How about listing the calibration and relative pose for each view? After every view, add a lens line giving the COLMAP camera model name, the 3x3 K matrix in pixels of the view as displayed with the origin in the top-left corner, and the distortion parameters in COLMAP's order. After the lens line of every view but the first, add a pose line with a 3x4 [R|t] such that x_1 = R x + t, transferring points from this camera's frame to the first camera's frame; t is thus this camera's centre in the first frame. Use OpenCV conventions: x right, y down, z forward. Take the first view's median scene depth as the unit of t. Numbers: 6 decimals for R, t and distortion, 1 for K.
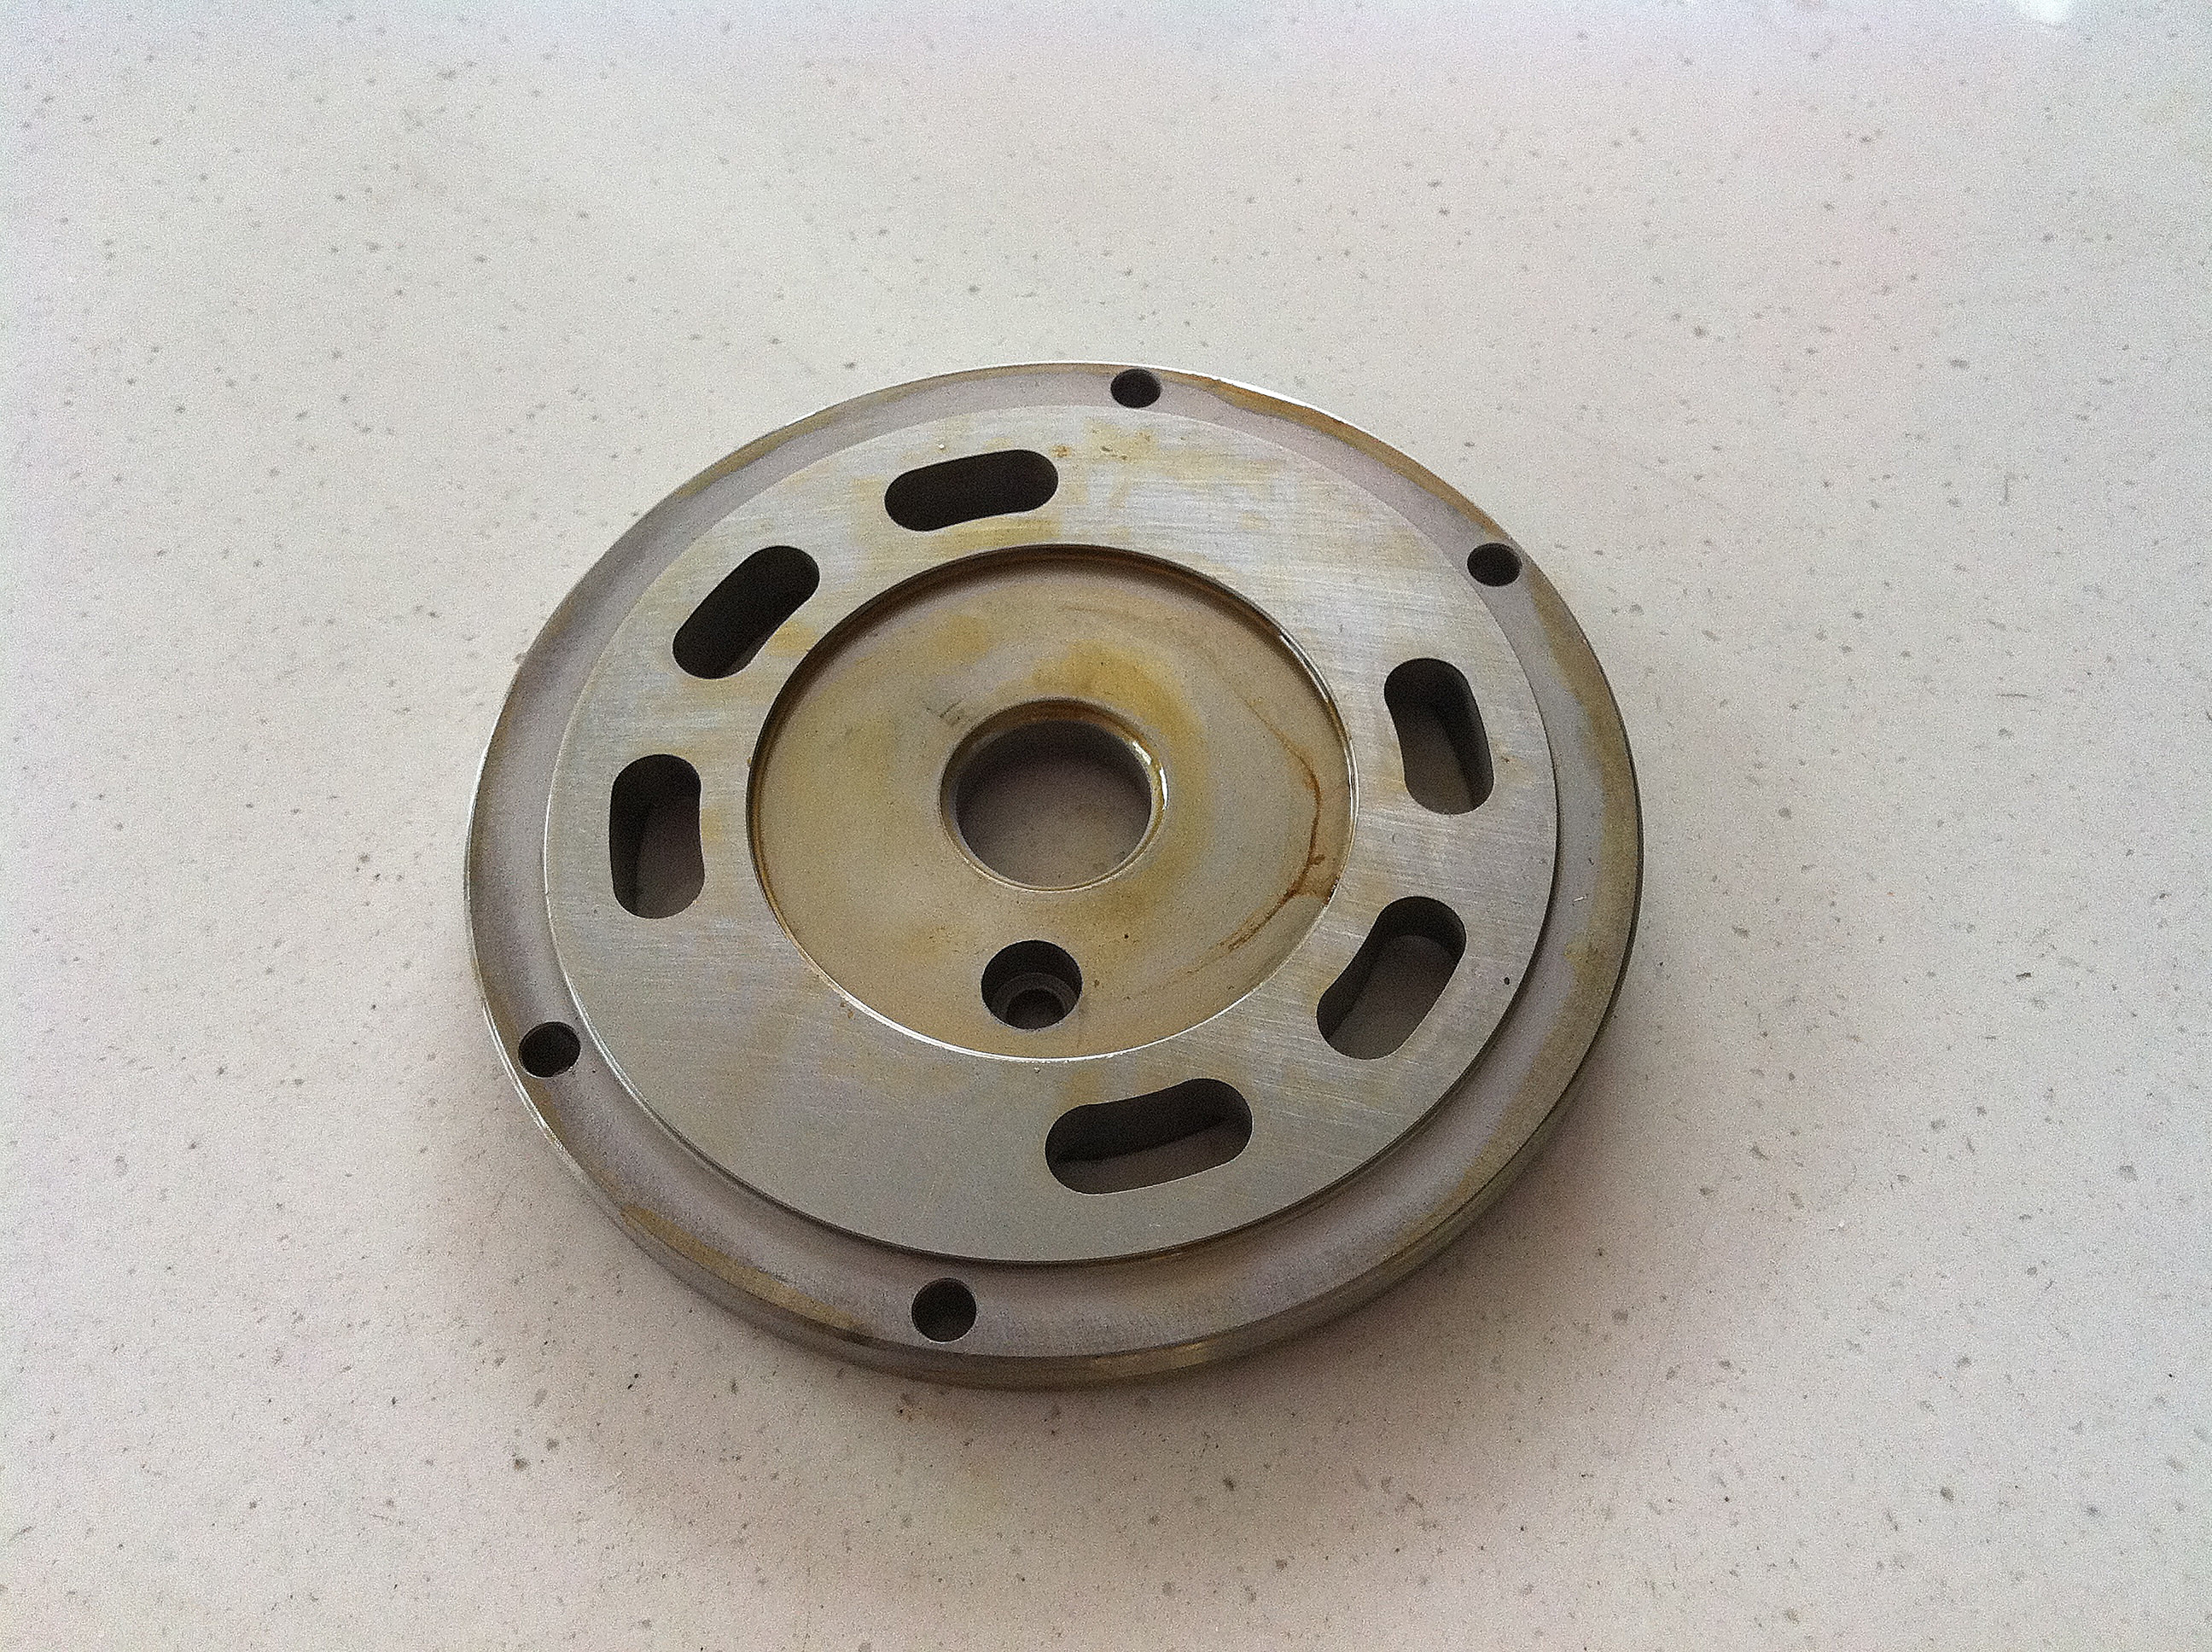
lens RADIAL K [[2235.1, 0, 1148.5], [0, 2235.1, 855.8], [0, 0, 1]] dist [0.059687, -0.261694]
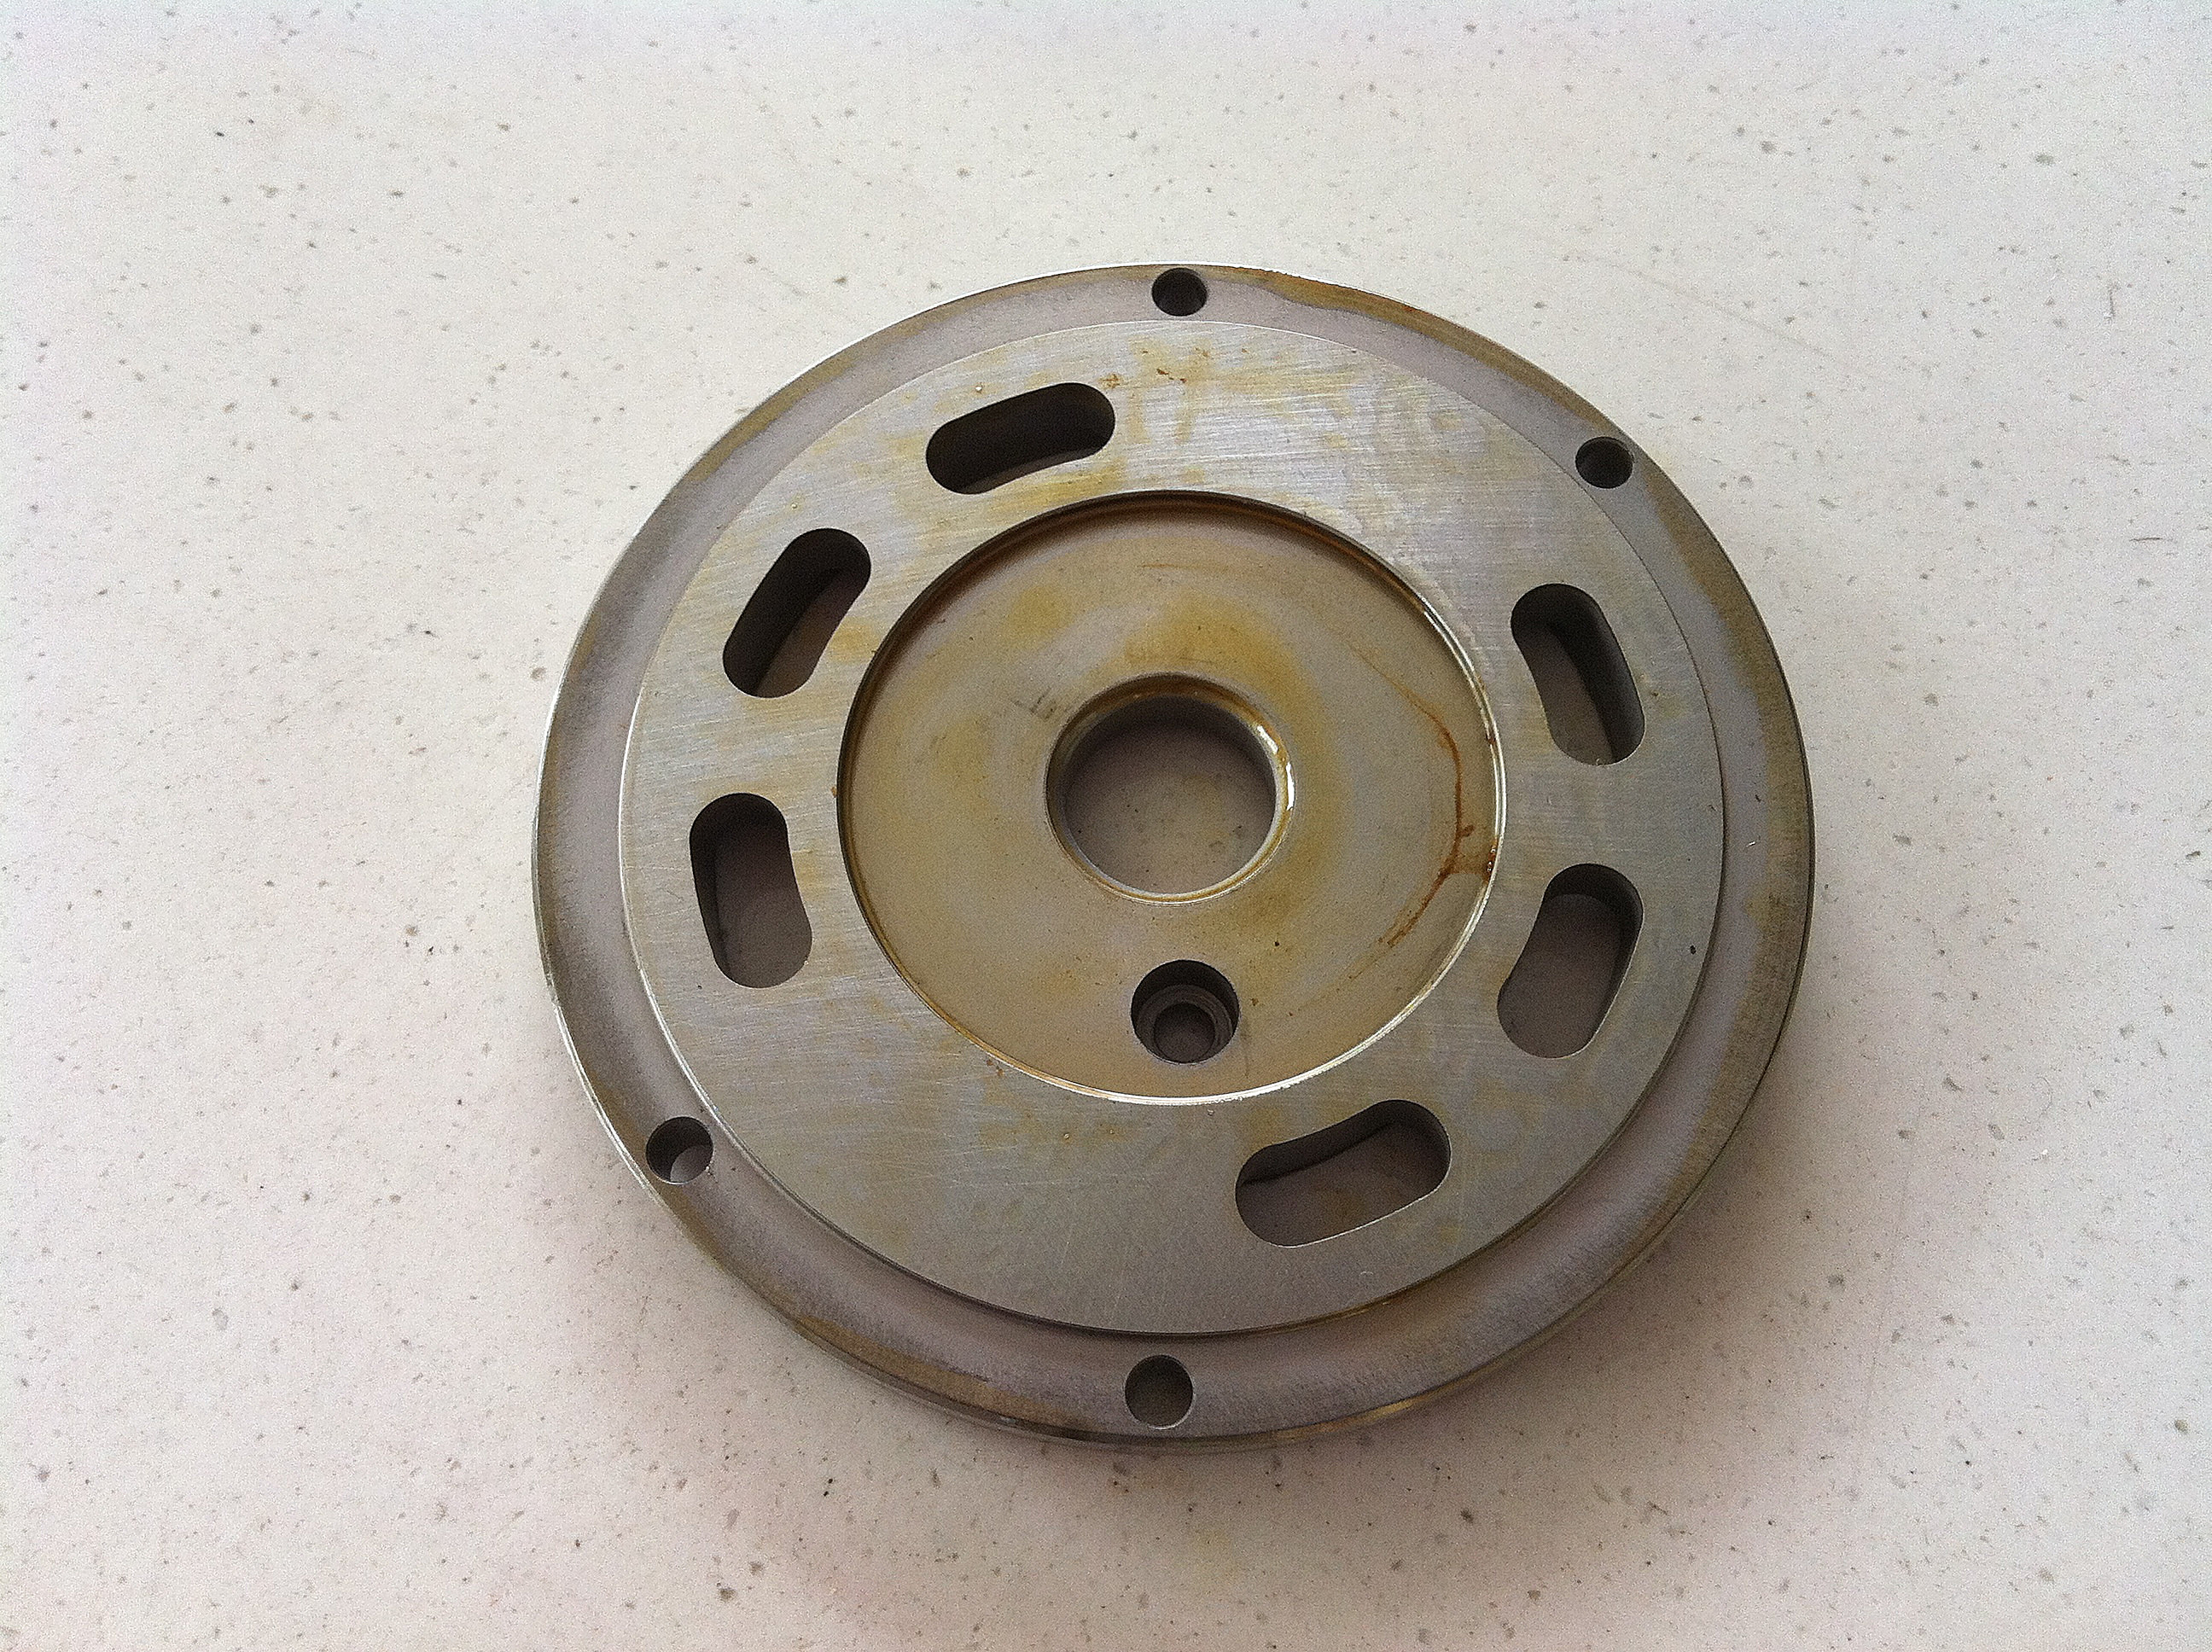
lens RADIAL K [[2235.1, 0, 1148.5], [0, 2235.1, 855.8], [0, 0, 1]] dist [0.059687, -0.261694]
pose [[0.991148, -0.118110, 0.060626, -0.110120], [0.106790, 0.980584, 0.164474, -0.151378], [-0.078875, -0.156544, 0.984516, 0.092776]]
